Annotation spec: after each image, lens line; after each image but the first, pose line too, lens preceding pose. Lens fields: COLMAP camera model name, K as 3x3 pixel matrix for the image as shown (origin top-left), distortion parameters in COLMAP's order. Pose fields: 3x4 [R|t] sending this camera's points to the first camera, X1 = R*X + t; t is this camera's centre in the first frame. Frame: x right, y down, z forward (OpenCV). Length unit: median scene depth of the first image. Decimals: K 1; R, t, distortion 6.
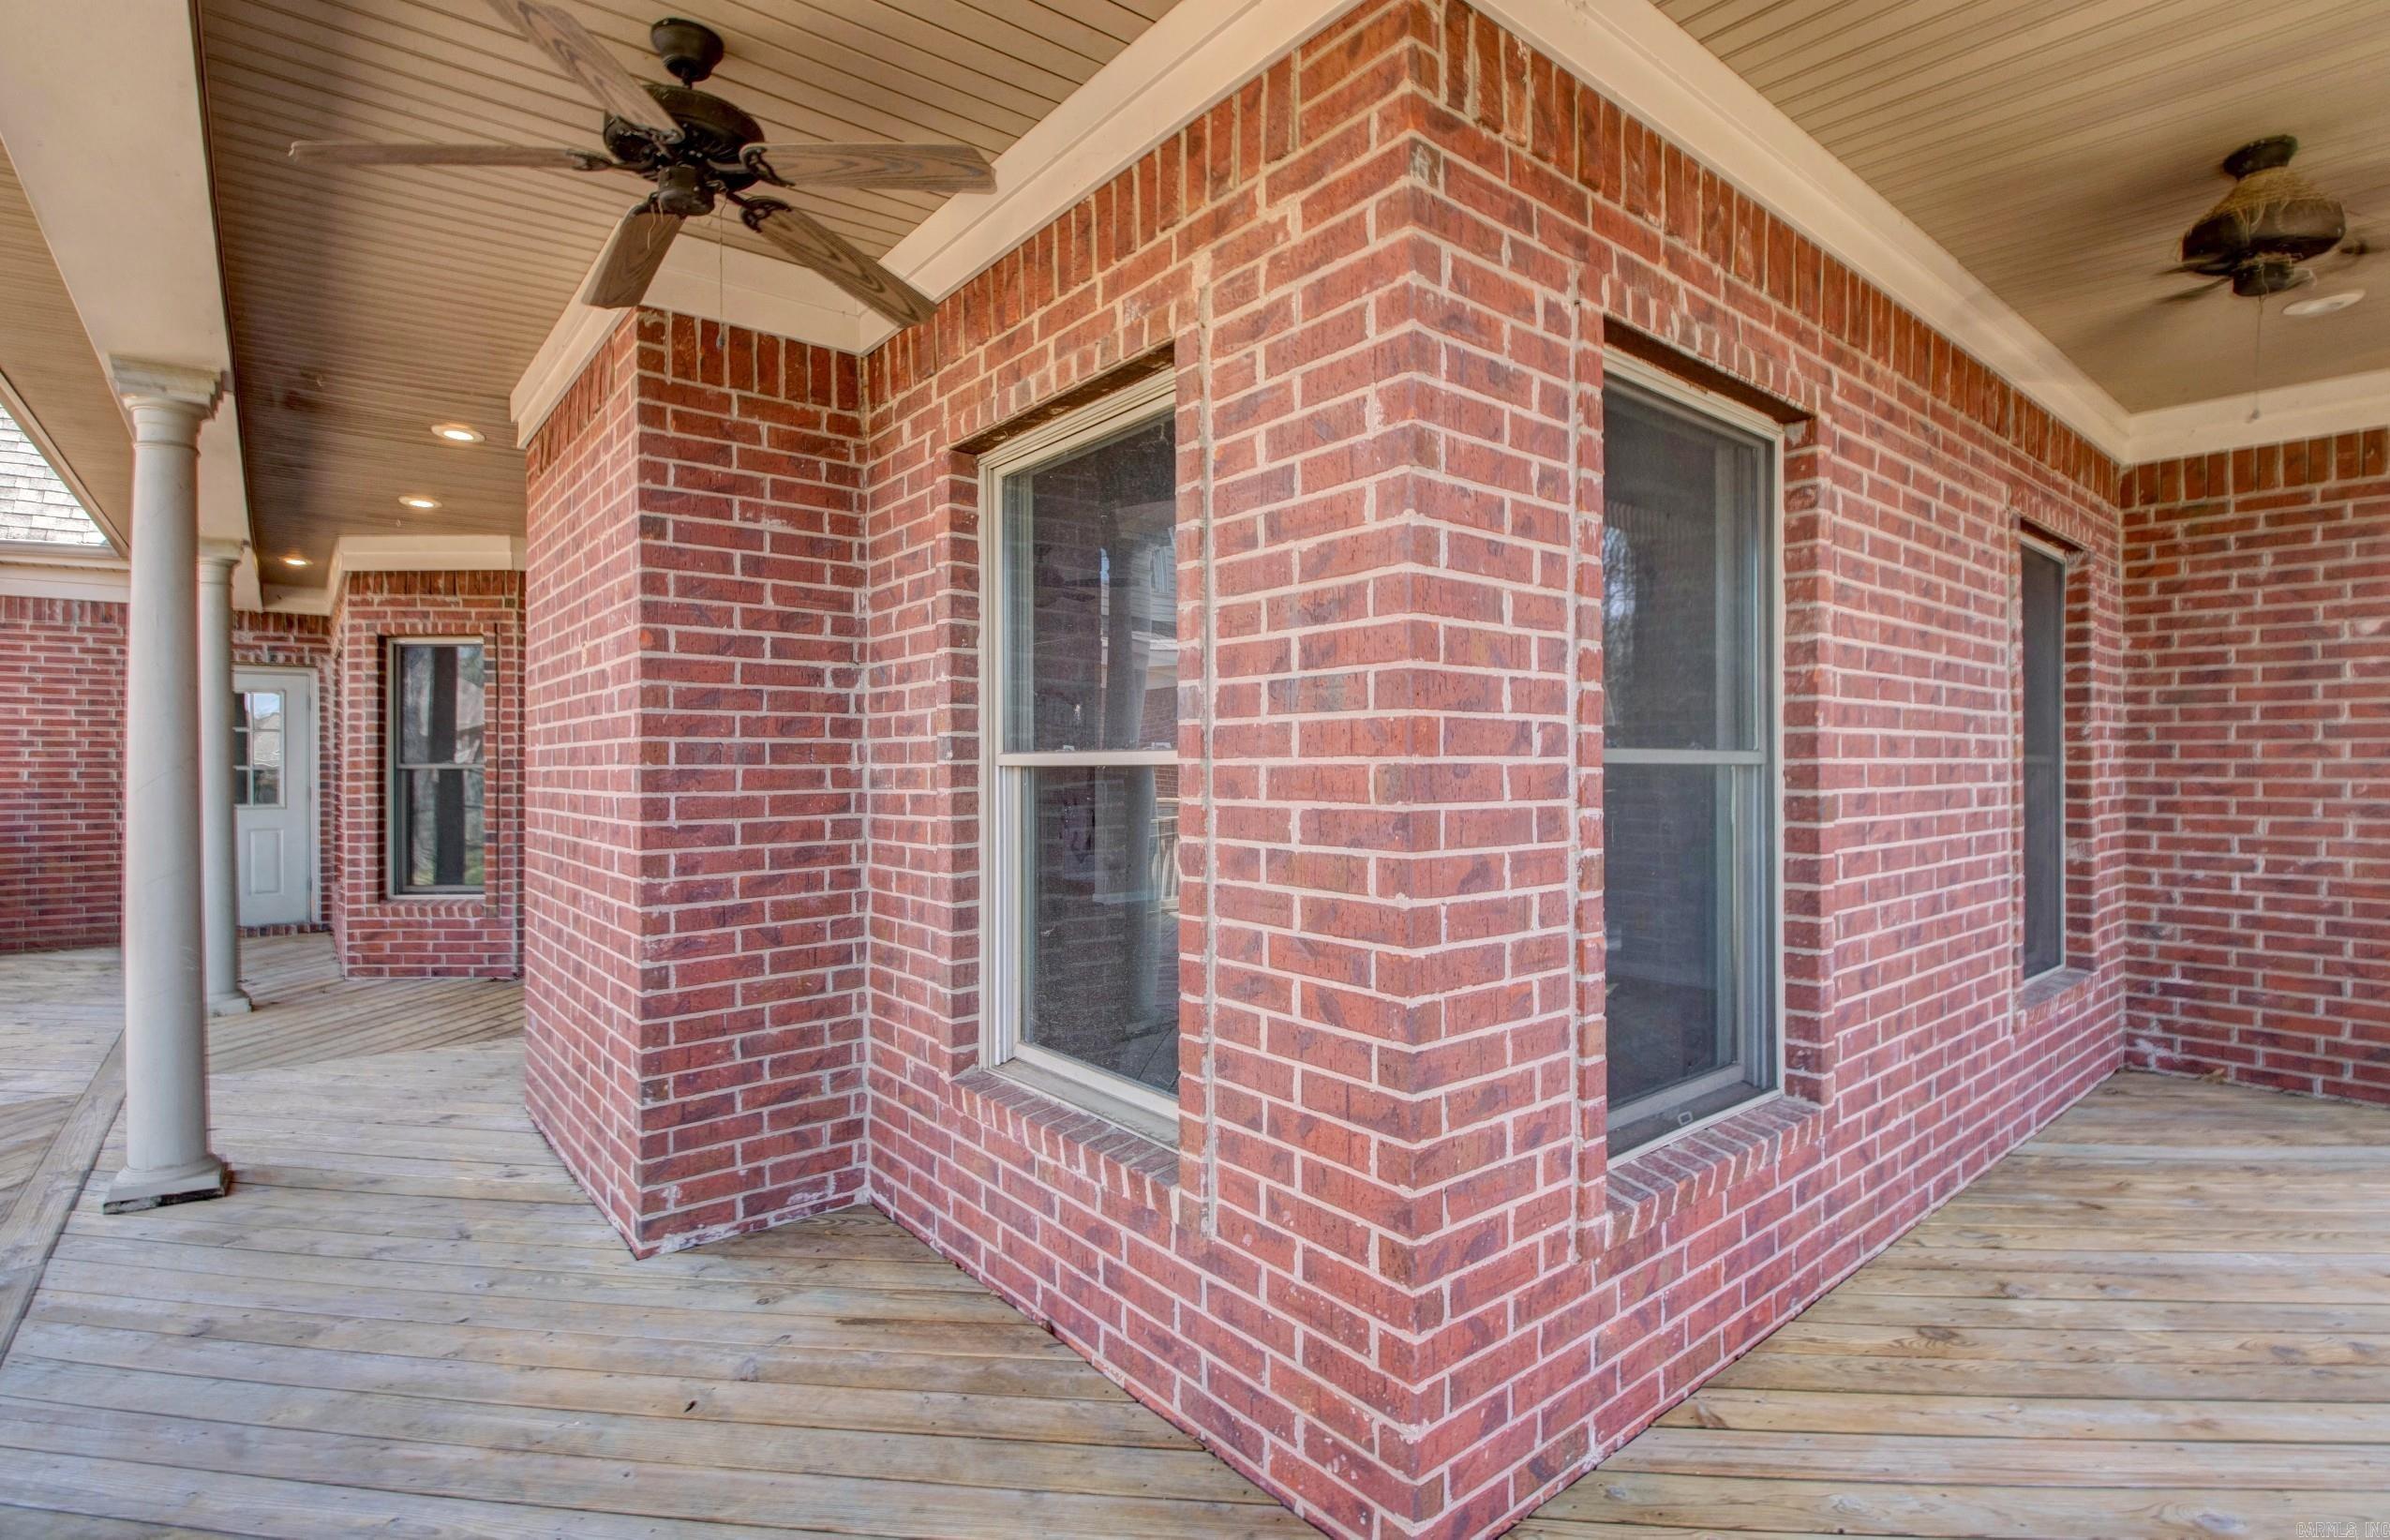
lens RADIAL K [[1115.4, 0, 1189.7], [0, 1115.4, 762.1], [0, 0, 1]] dist [-0.001088, -0.014220]
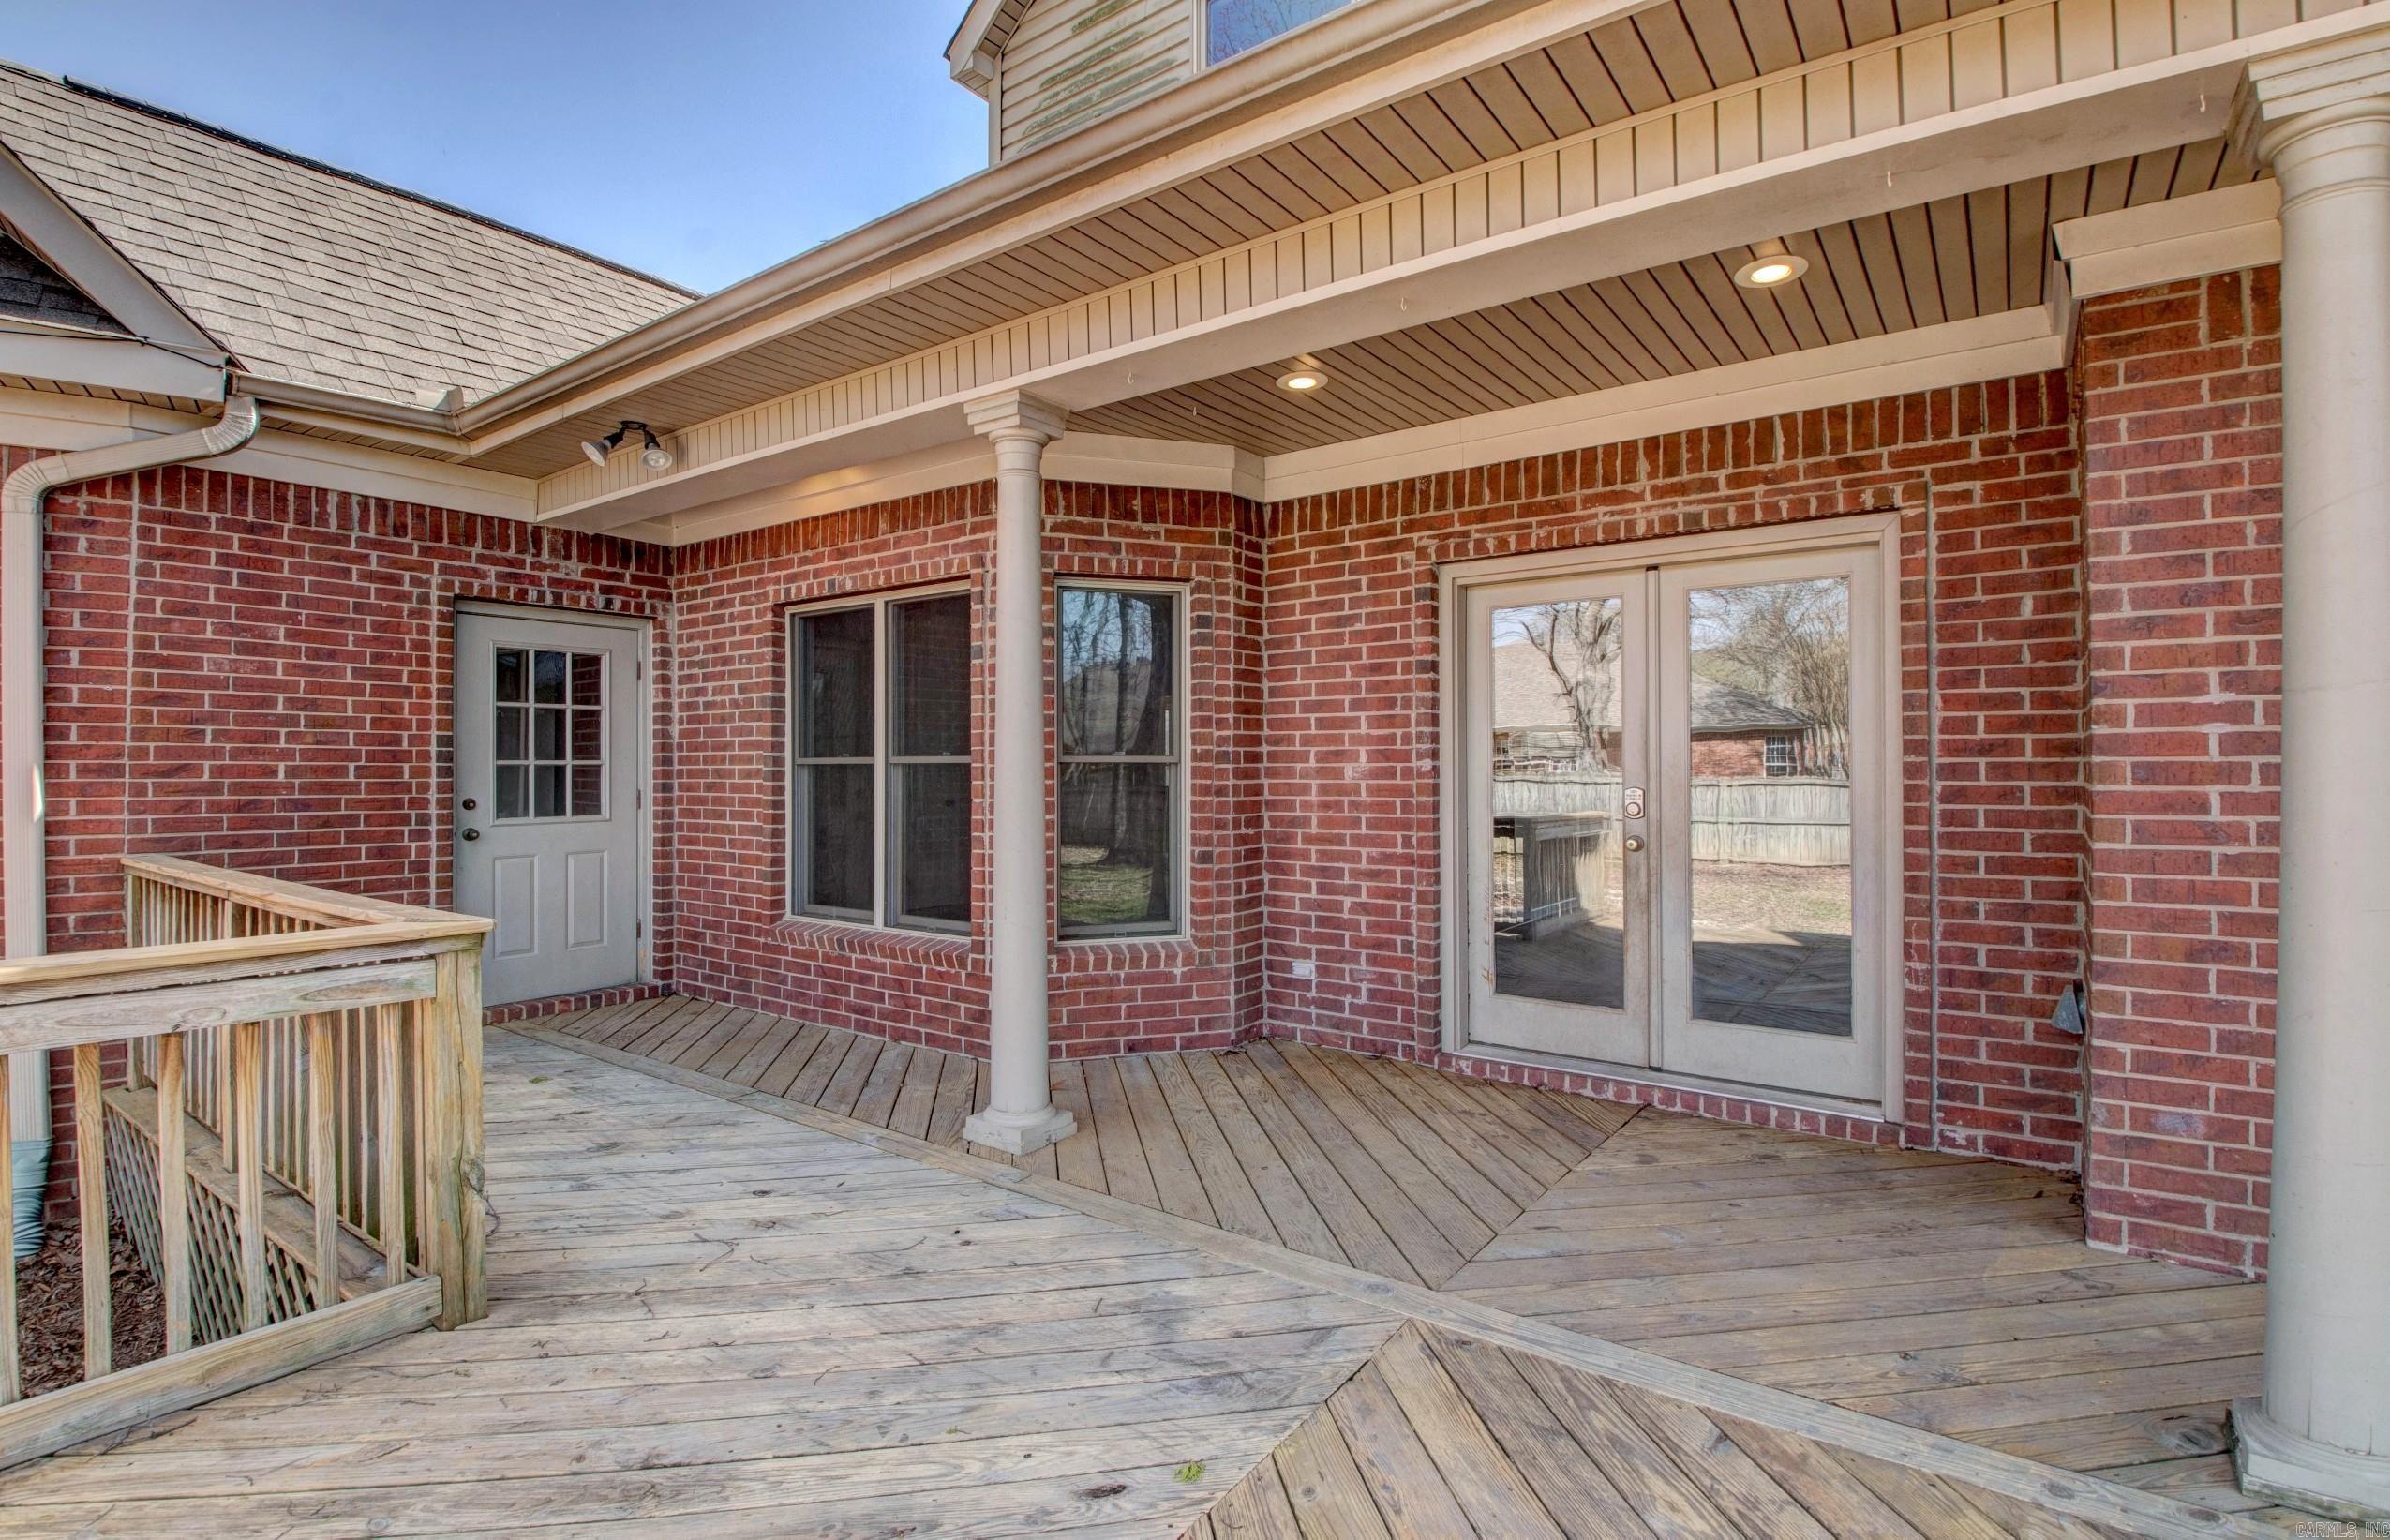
lens RADIAL K [[1115.4, 0, 1202.5], [0, 1115.4, 772.1], [0, 0, 1]] dist [-0.001088, -0.014220]
pose [[0.964746, 0.002050, 0.263173, -0.720319], [-0.003466, 0.999982, 0.004917, 0.007110], [-0.263158, -0.005656, 0.964736, 0.256567]]
